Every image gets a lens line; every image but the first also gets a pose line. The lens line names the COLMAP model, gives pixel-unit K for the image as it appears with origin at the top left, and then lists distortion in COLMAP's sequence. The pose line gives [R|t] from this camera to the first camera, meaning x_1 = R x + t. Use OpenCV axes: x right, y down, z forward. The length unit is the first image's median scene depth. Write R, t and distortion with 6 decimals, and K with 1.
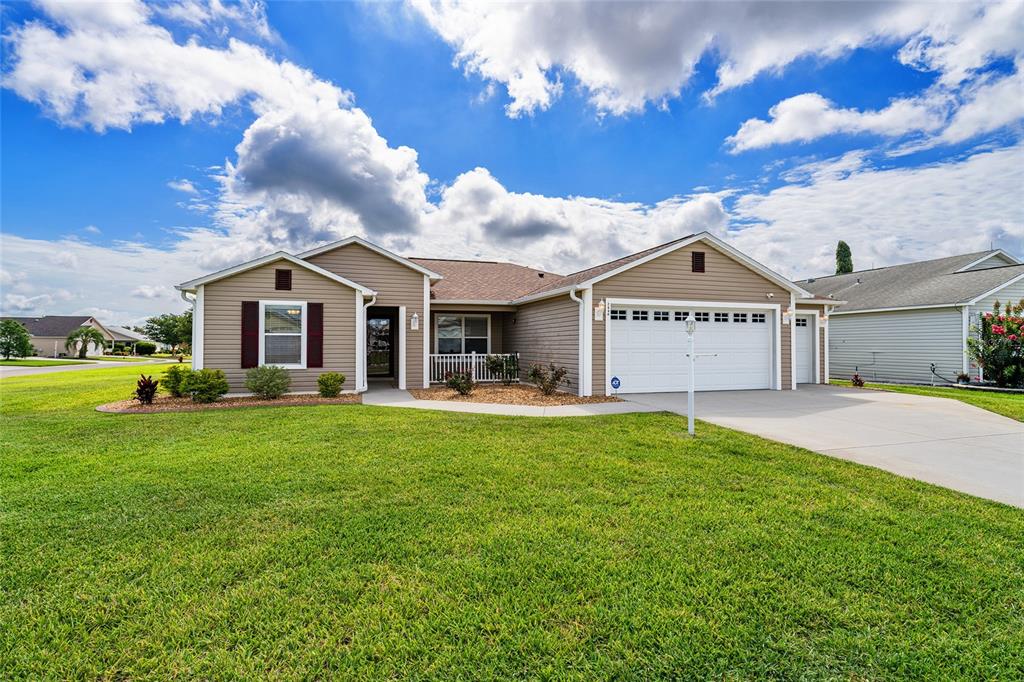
lens RADIAL K [[481.6, 0, 507.6], [0, 481.6, 335.4], [0, 0, 1]] dist [0.000526, 0.000343]
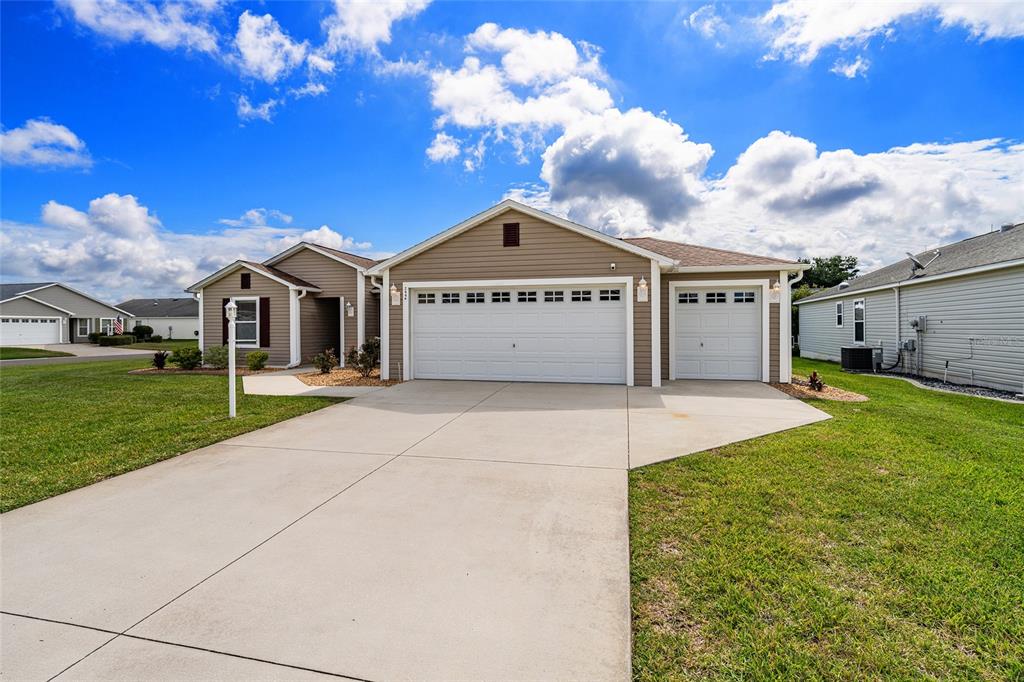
lens RADIAL K [[482.4, 0, 576.1], [0, 482.4, 331.5], [0, 0, 1]] dist [-0.014383, -0.000179]
pose [[0.862363, -0.000490, -0.506290, 0.876716], [0.012806, 0.999701, 0.020845, 0.006878], [0.506128, -0.024459, 0.862111, 0.274816]]
